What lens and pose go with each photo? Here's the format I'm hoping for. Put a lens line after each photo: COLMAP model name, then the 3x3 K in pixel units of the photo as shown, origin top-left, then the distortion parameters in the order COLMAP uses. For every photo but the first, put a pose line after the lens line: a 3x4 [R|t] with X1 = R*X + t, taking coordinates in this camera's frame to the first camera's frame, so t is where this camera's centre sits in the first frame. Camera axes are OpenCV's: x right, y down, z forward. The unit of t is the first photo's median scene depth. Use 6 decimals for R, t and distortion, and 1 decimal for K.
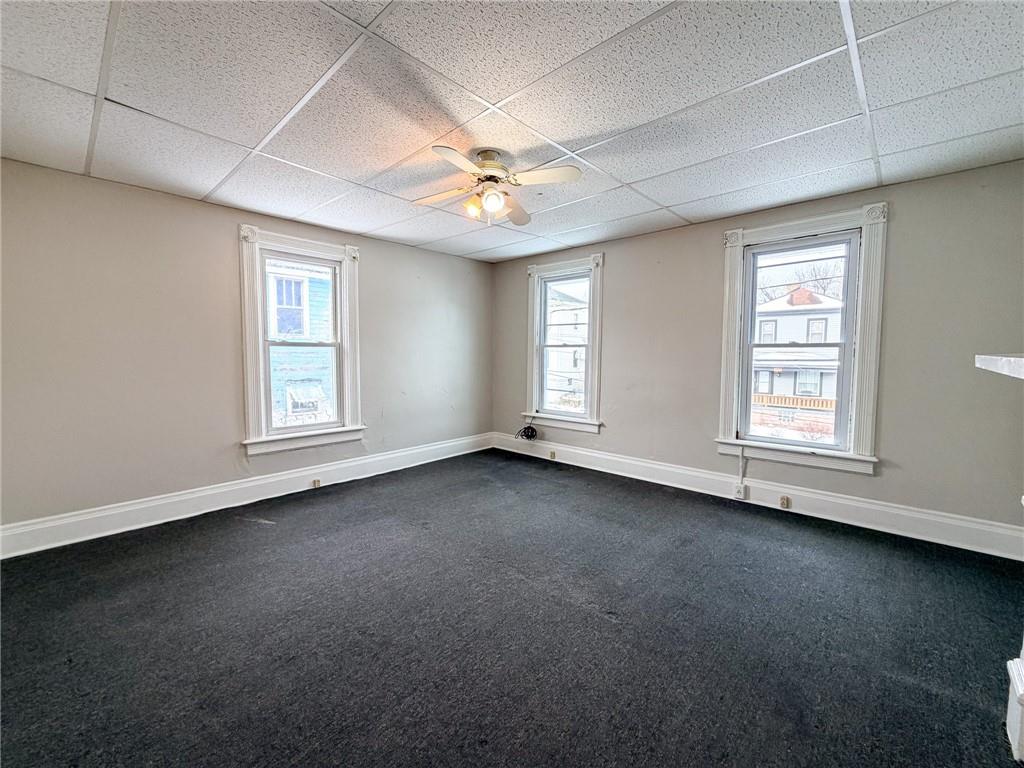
lens RADIAL K [[424.6, 0, 512.0], [0, 424.6, 384.0], [0, 0, 1]] dist [-0.002115, -0.000030]
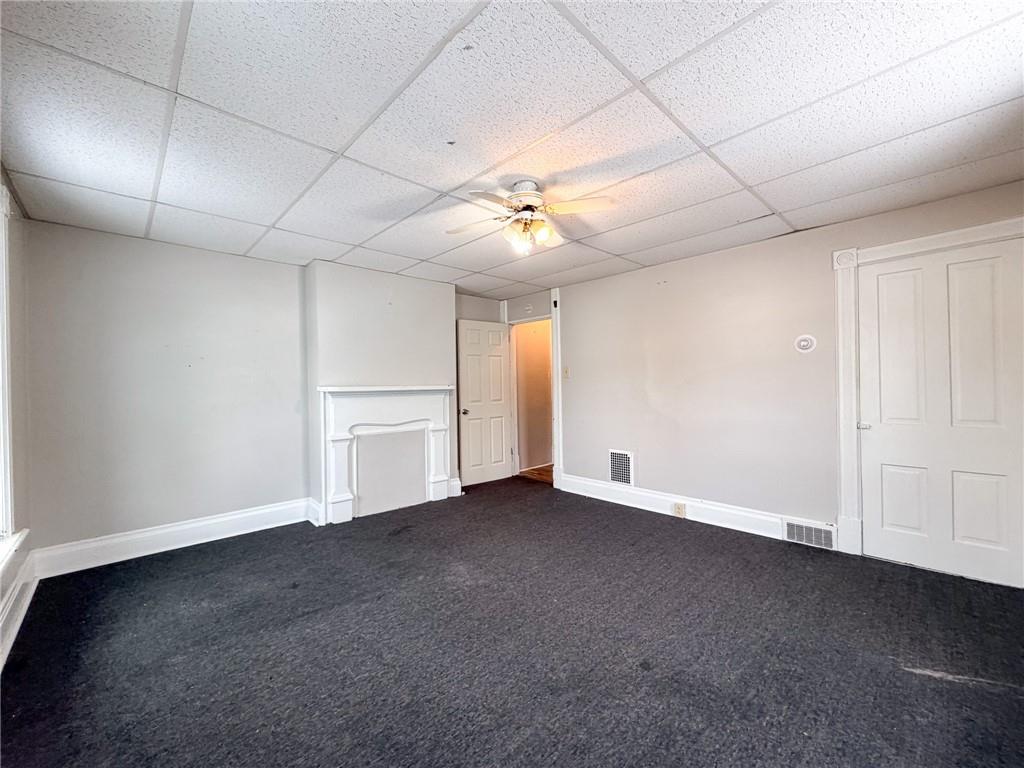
lens RADIAL K [[411.2, 0, 512.0], [0, 411.2, 384.0], [0, 0, 1]] dist [-0.000950, -0.000240]
pose [[-0.998627, 0.012802, 0.050793, -0.043138], [0.016564, 0.997095, 0.074349, -0.096831], [-0.049694, 0.075089, -0.995938, 1.313968]]
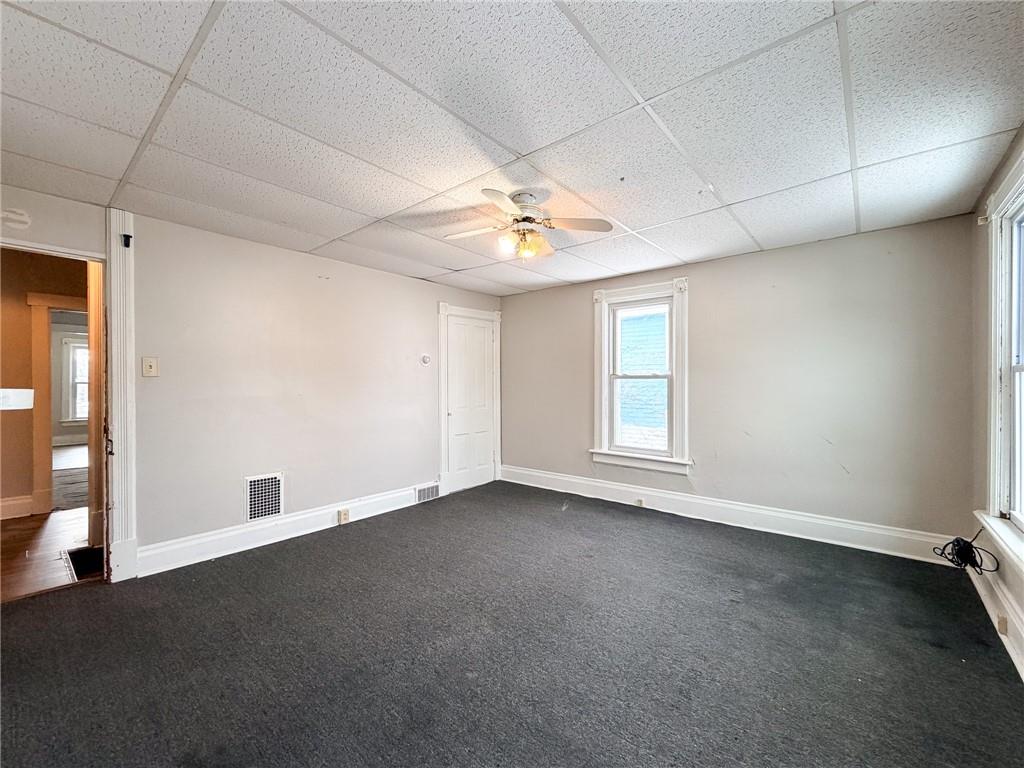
lens RADIAL K [[424.6, 0, 512.0], [0, 424.6, 384.0], [0, 0, 1]] dist [-0.002115, -0.000030]
pose [[0.051346, -0.000565, -0.998681, 0.655830], [-0.071336, 0.997443, -0.004232, -0.047023], [0.996130, 0.071460, 0.051174, 0.623619]]
